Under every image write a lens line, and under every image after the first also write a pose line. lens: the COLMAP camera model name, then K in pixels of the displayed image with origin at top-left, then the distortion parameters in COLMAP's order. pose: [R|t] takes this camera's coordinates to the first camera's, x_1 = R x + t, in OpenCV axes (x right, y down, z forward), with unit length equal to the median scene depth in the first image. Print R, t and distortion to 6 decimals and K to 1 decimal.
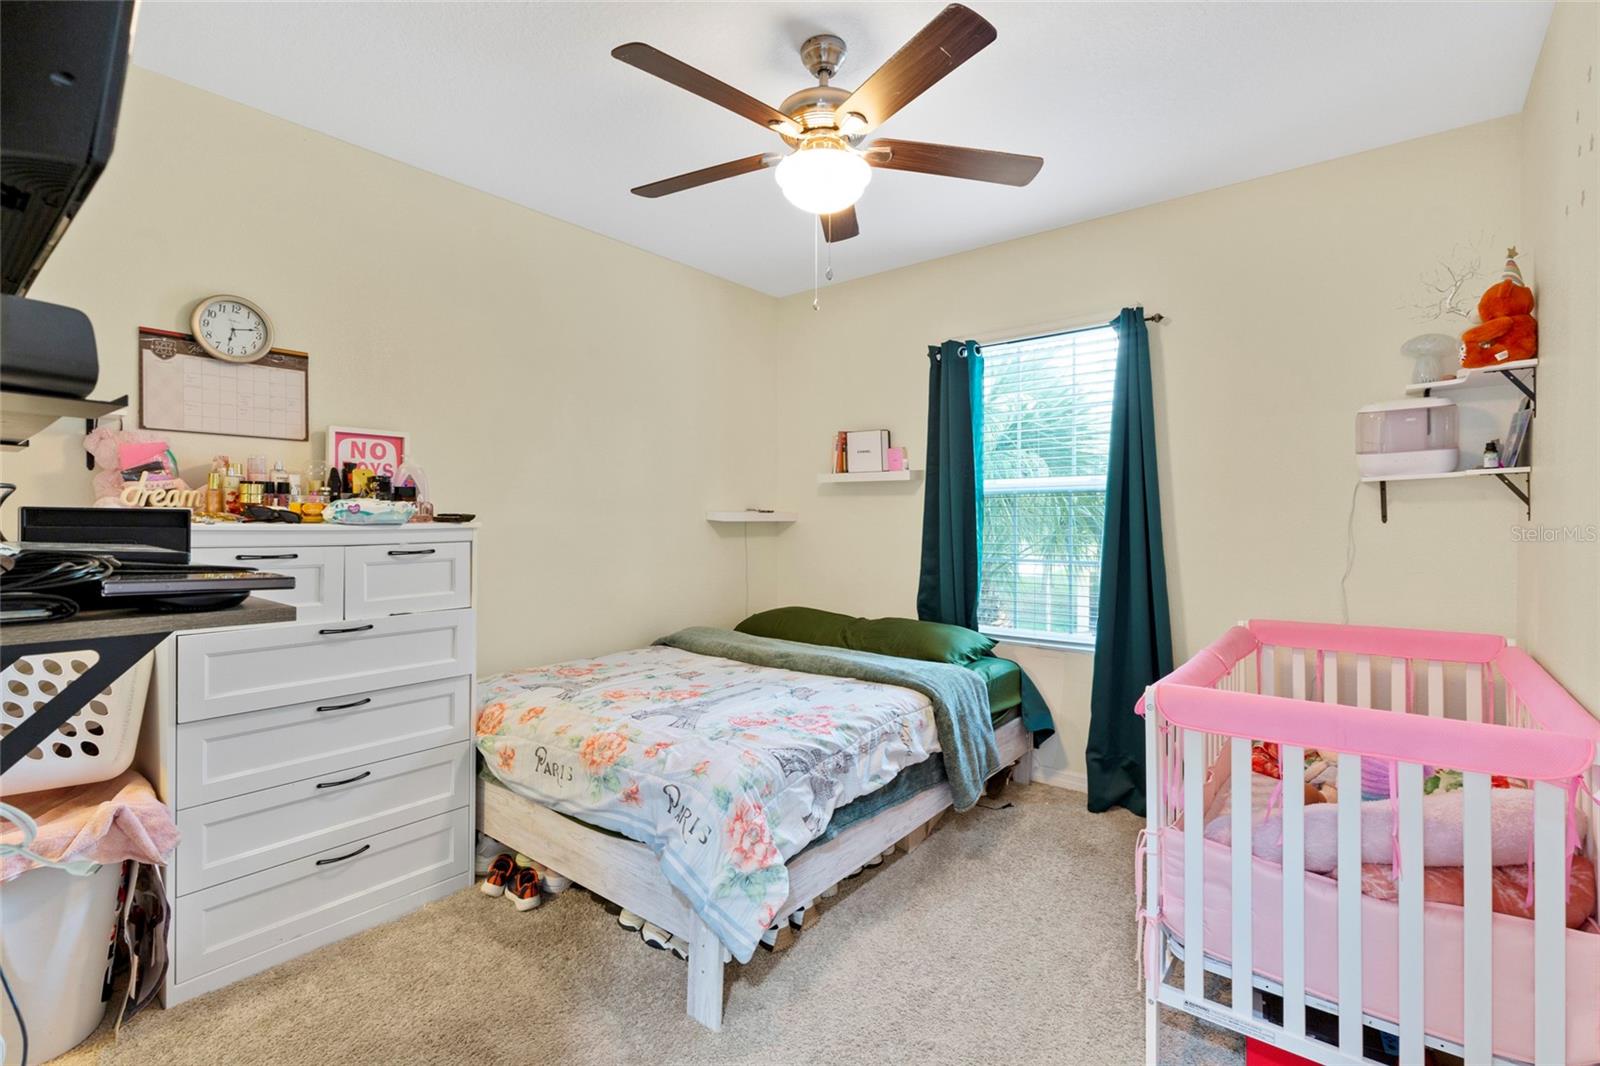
lens RADIAL K [[719.7, 0, 815.4], [0, 719.7, 519.8], [0, 0, 1]] dist [0.001486, -0.000115]
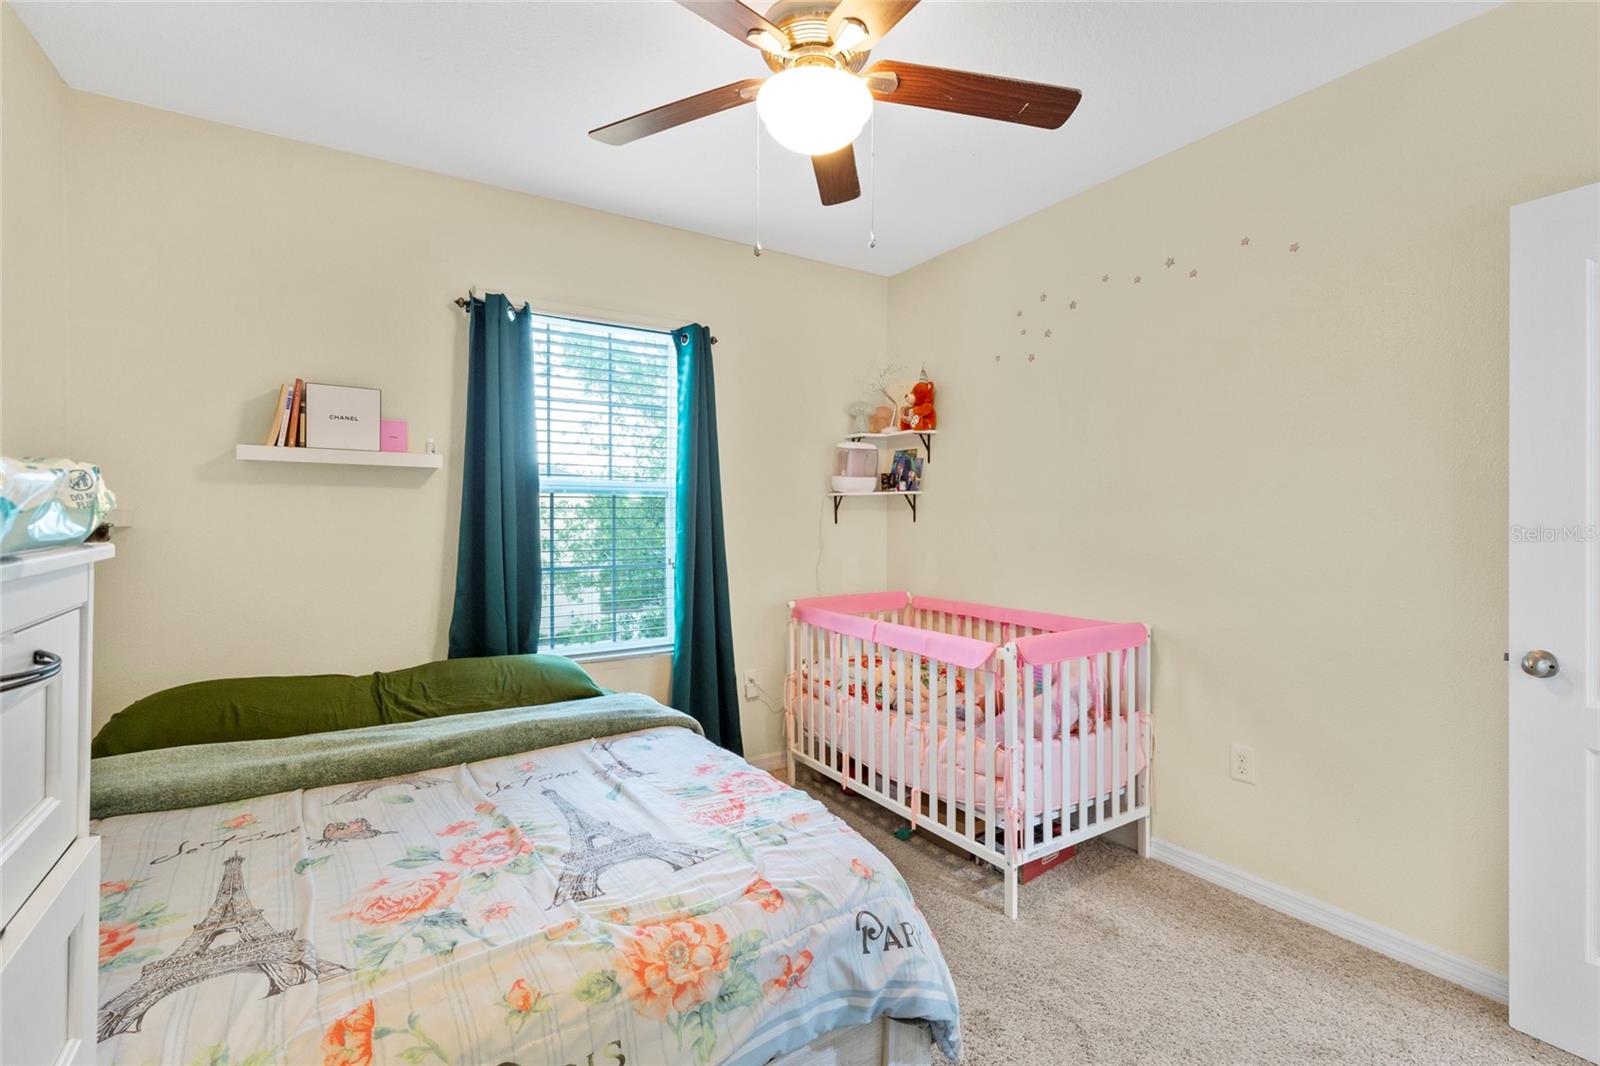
lens RADIAL K [[719.7, 0, 815.4], [0, 719.7, 519.8], [0, 0, 1]] dist [0.001486, -0.000115]
pose [[0.307600, 0.002682, 0.951512, -0.652975], [0.003673, 0.999985, -0.004006, 0.000351], [-0.951509, 0.004727, 0.307586, 0.629271]]
